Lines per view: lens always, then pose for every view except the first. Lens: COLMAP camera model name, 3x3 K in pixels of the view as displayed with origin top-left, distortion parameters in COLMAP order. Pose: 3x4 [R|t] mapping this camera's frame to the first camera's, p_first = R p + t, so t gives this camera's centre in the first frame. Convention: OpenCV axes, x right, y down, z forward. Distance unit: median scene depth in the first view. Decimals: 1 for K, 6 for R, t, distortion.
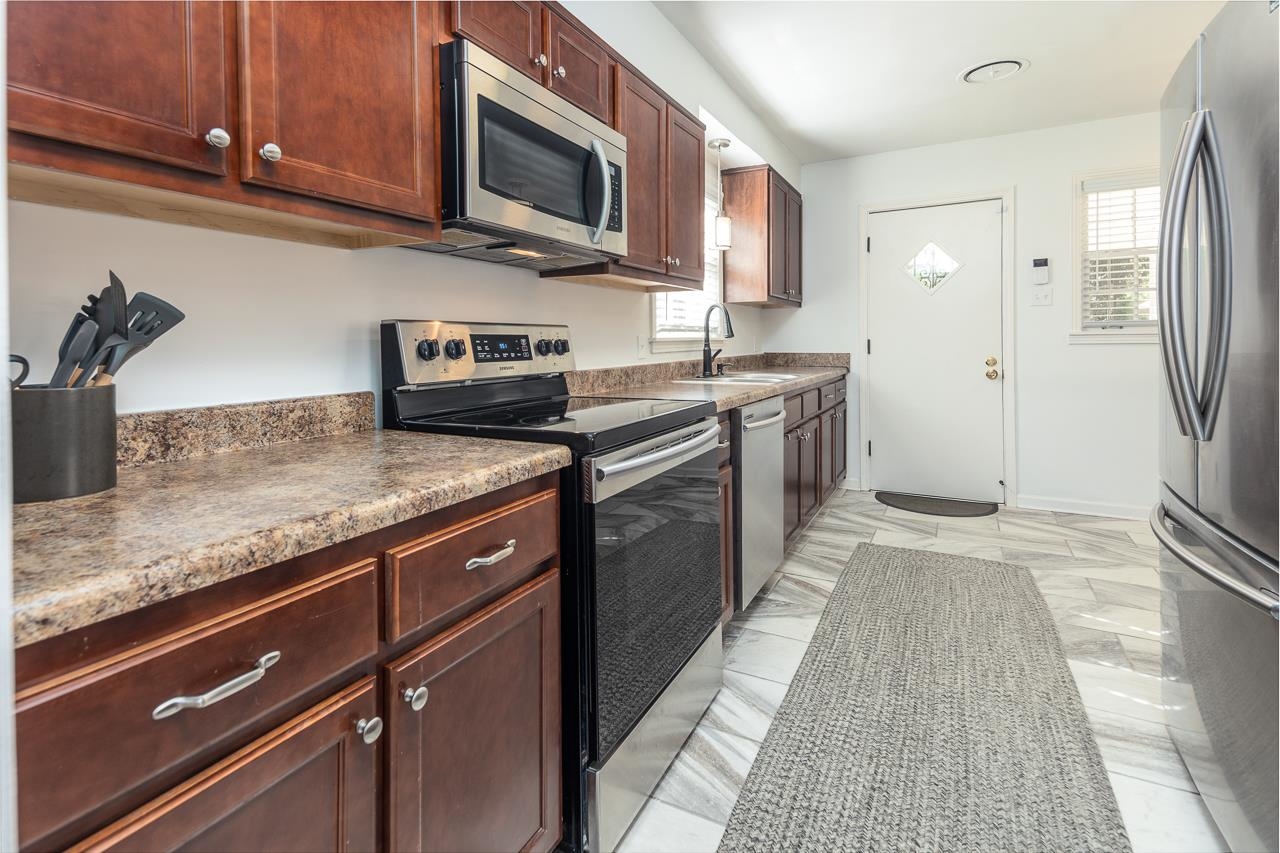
lens RADIAL K [[605.4, 0, 635.8], [0, 605.4, 347.8], [0, 0, 1]] dist [0.047465, -0.016875]
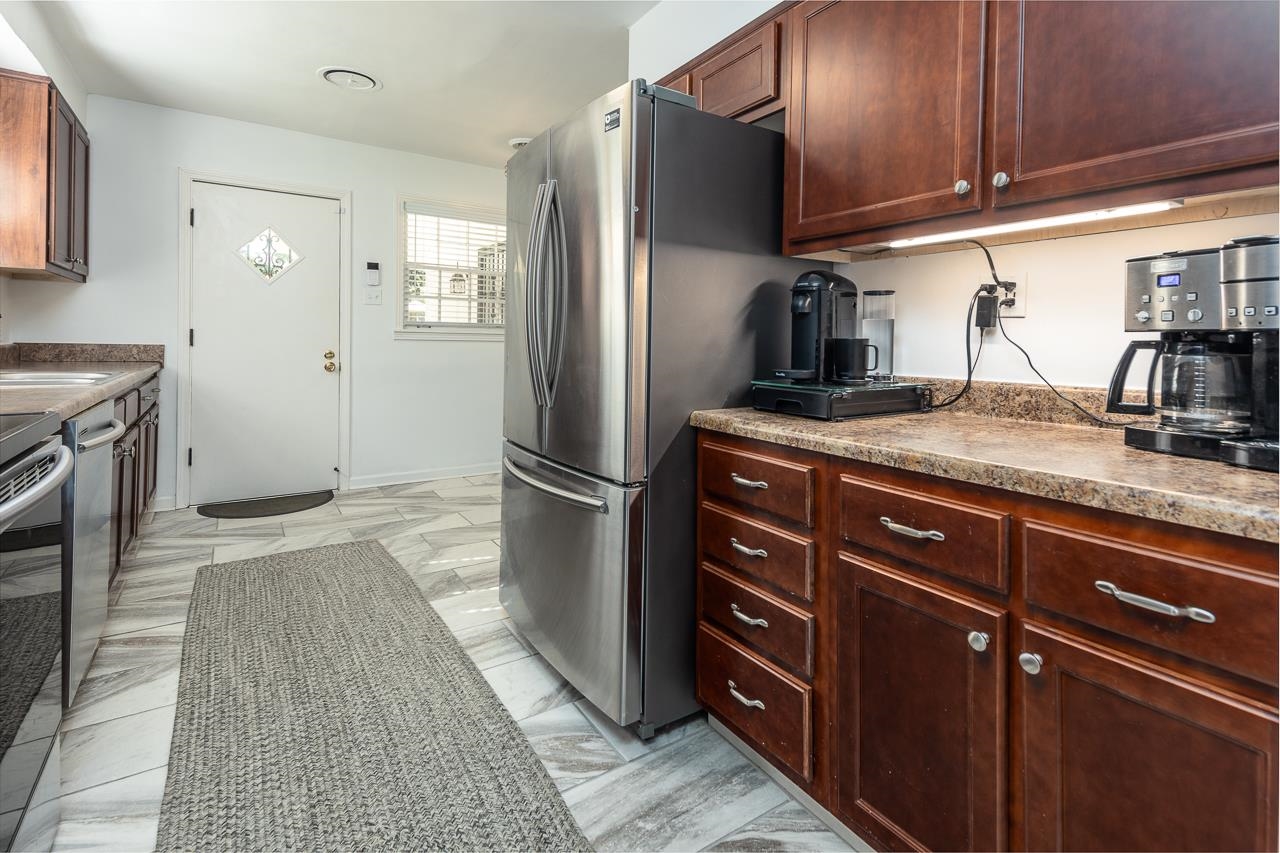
lens RADIAL K [[605.4, 0, 635.8], [0, 605.4, 347.8], [0, 0, 1]] dist [0.047465, -0.016875]
pose [[0.481290, 0.008646, 0.876519, -0.144400], [-0.016572, 0.999862, -0.000763, 0.005148], [-0.876405, -0.014158, 0.481367, 0.083957]]
